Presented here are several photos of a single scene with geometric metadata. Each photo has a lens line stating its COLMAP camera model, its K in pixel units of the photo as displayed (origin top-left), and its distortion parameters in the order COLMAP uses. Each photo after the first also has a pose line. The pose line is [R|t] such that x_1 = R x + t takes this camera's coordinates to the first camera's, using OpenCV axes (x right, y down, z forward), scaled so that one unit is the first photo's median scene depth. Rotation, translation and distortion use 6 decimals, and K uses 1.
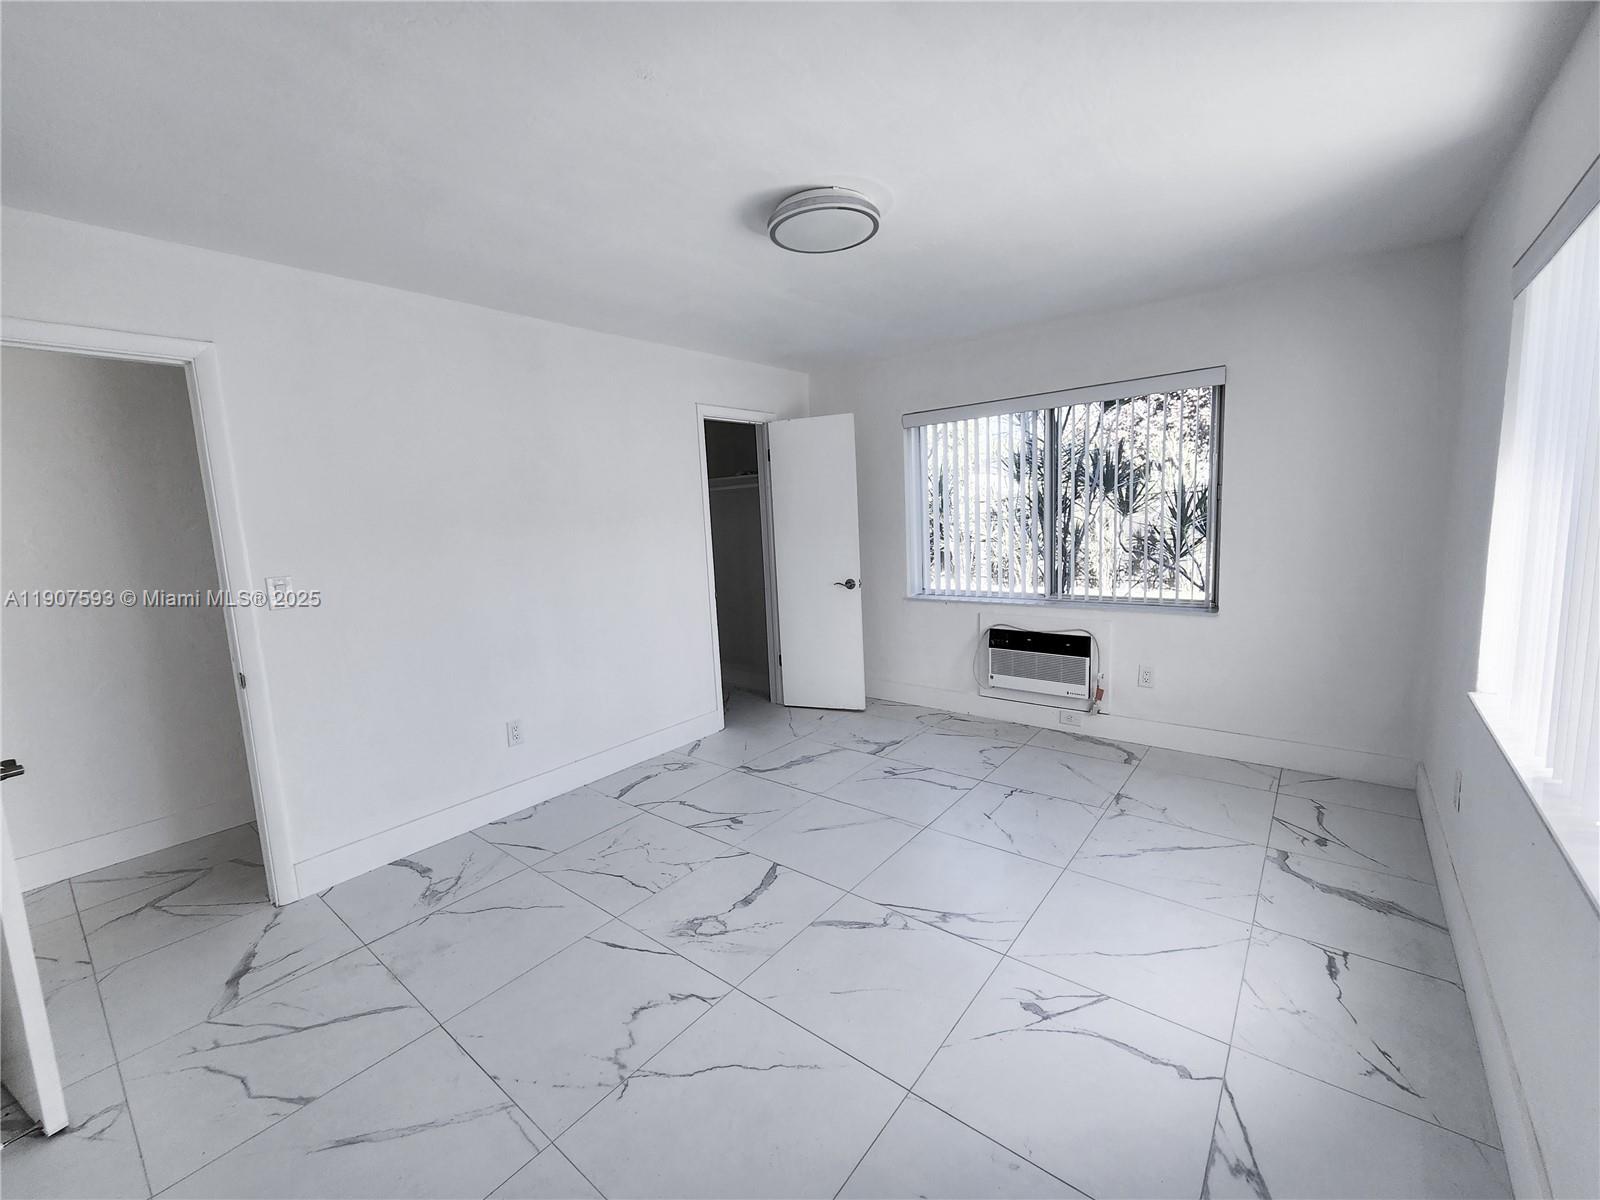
lens RADIAL K [[650.0, 0, 808.1], [0, 650.0, 595.9], [0, 0, 1]] dist [0.000084, -0.000431]
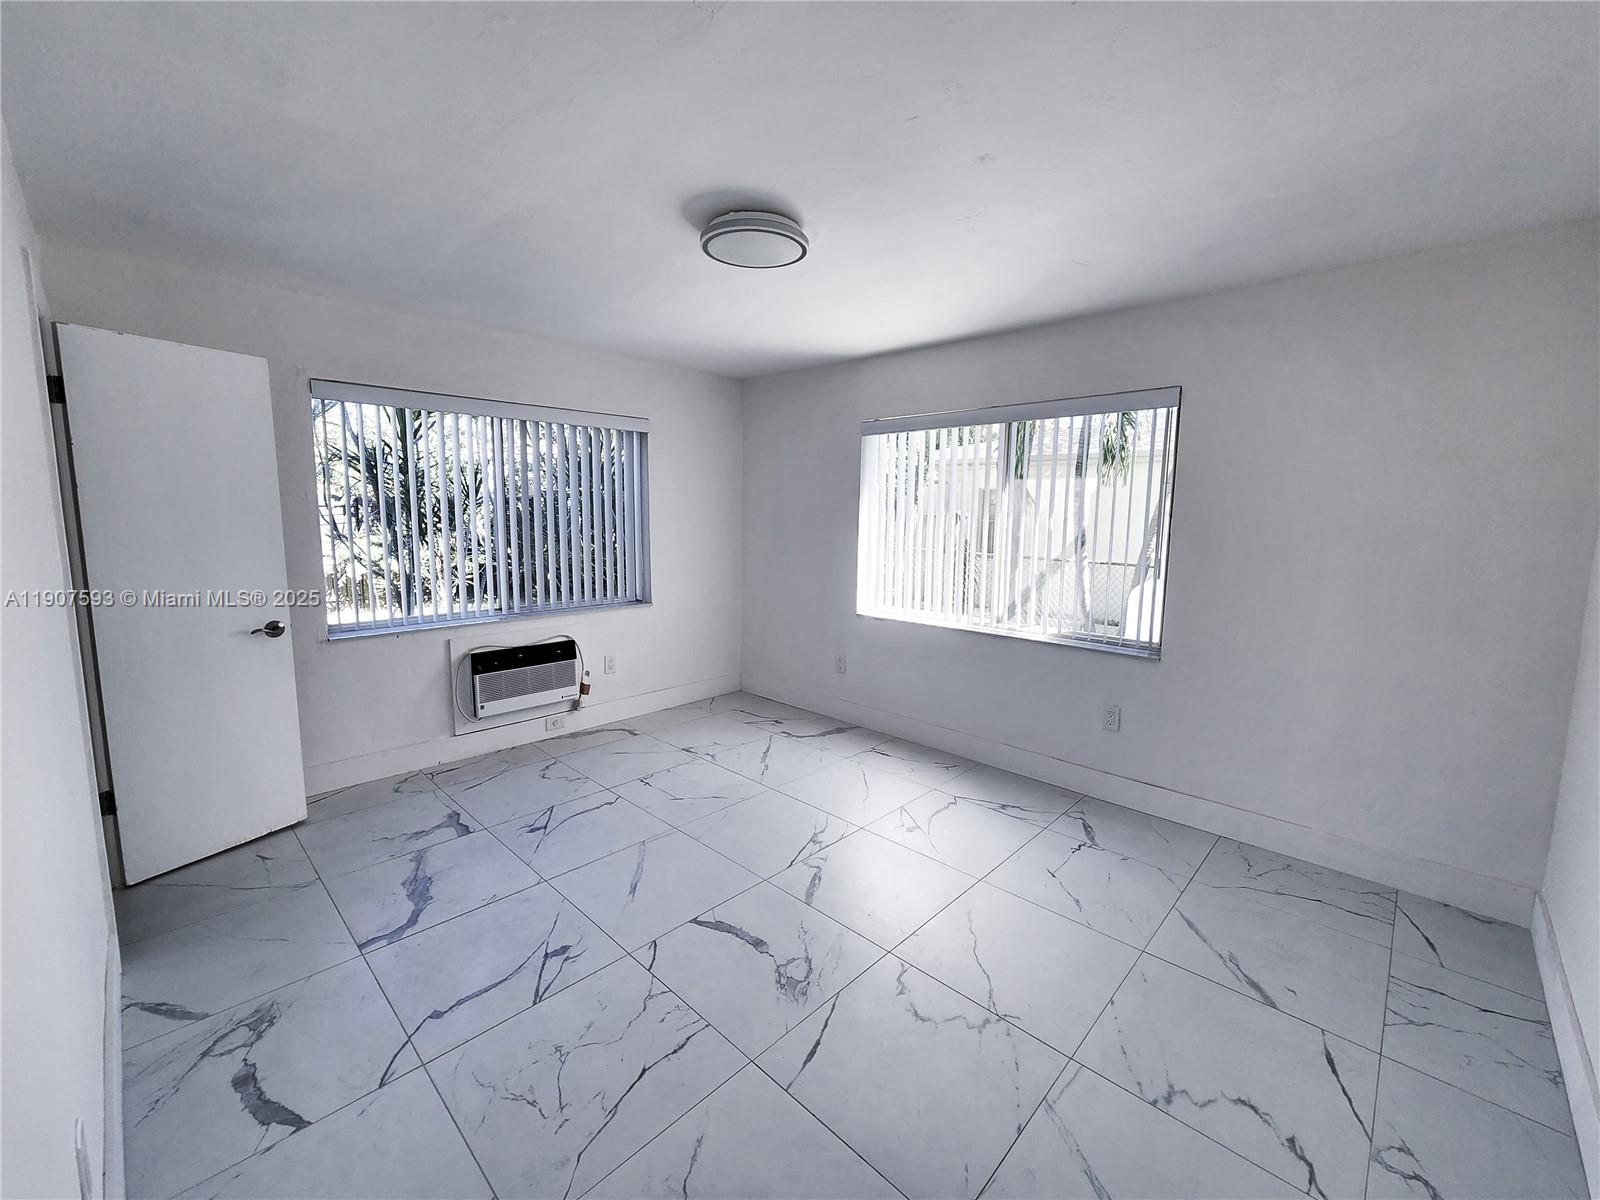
lens RADIAL K [[650.0, 0, 805.3], [0, 650.0, 590.8], [0, 0, 1]] dist [0.000084, -0.000431]
pose [[0.093036, -0.073211, 0.992967, -0.639527], [0.113592, 0.991562, 0.062464, -0.045225], [-0.989162, 0.106982, 0.100567, 0.529612]]
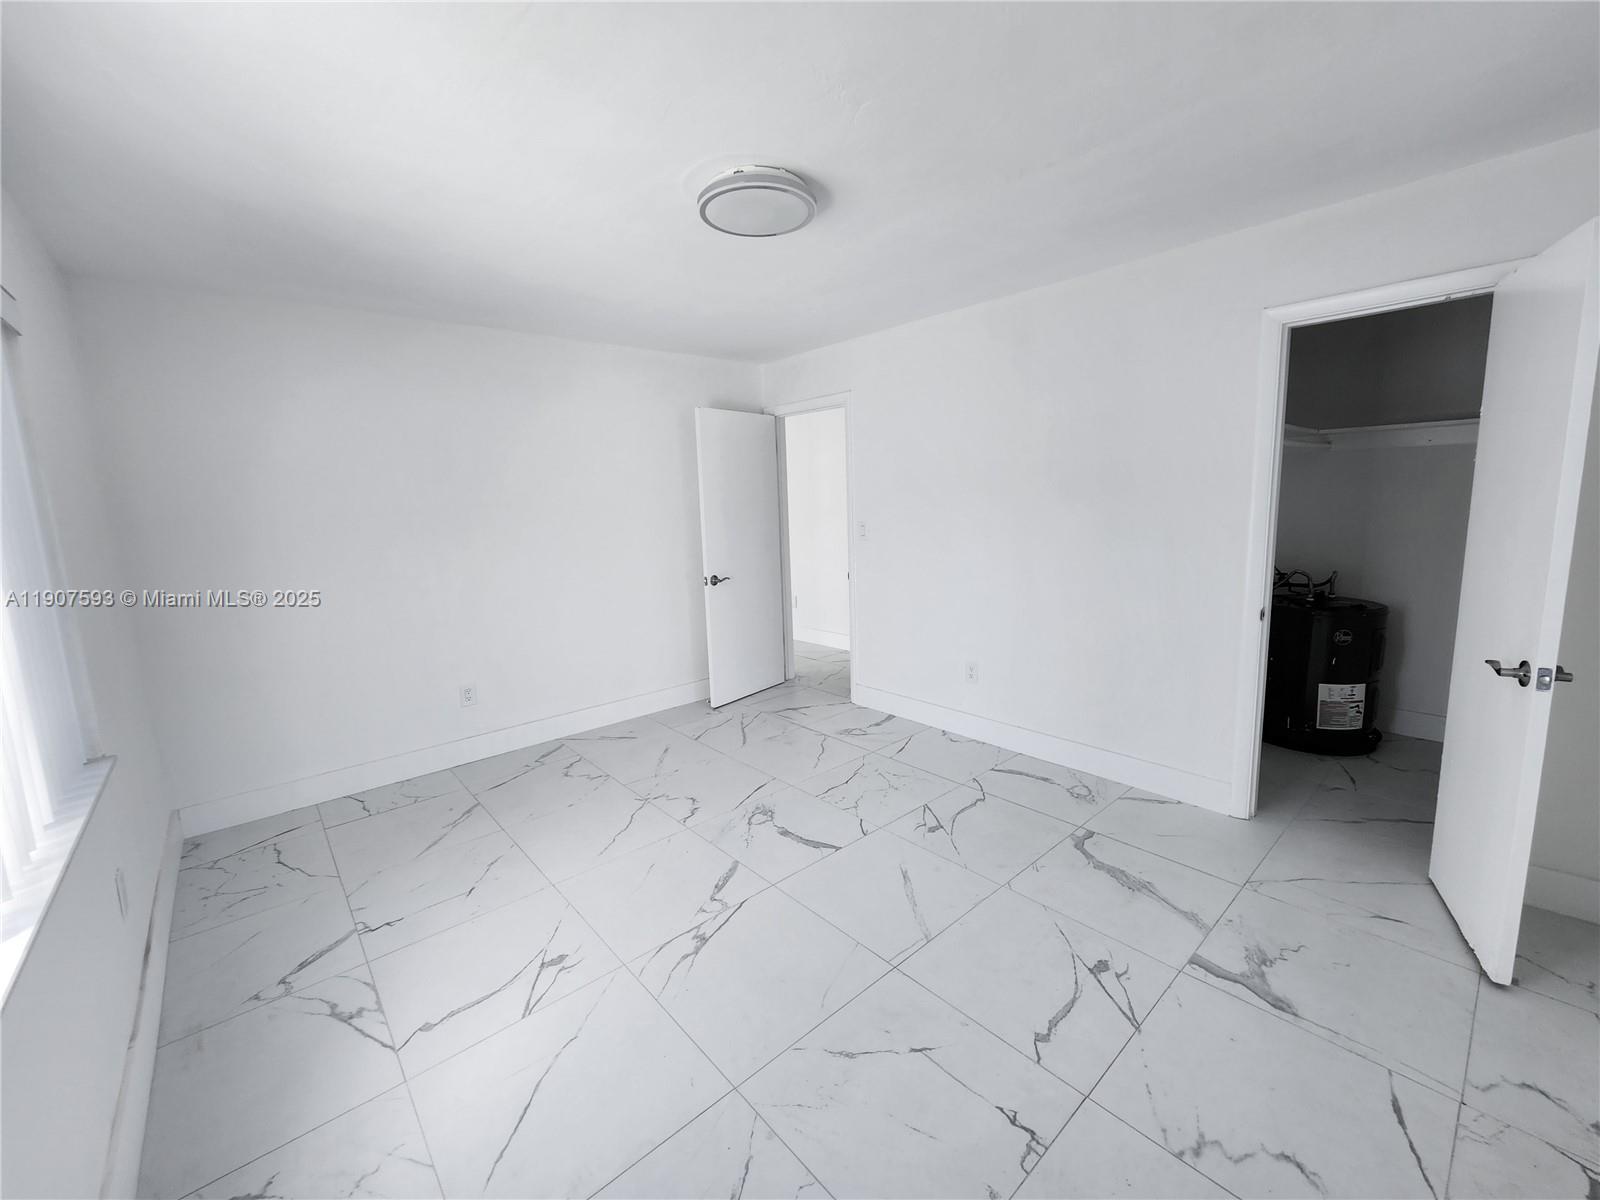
lens RADIAL K [[650.0, 0, 812.3], [0, 650.0, 594.6], [0, 0, 1]] dist [0.000084, -0.000431]
pose [[-0.163868, 0.199385, -0.966123, 0.637006], [-0.089409, 0.972329, 0.215831, -0.140451], [0.982422, 0.121748, -0.141506, 0.779113]]
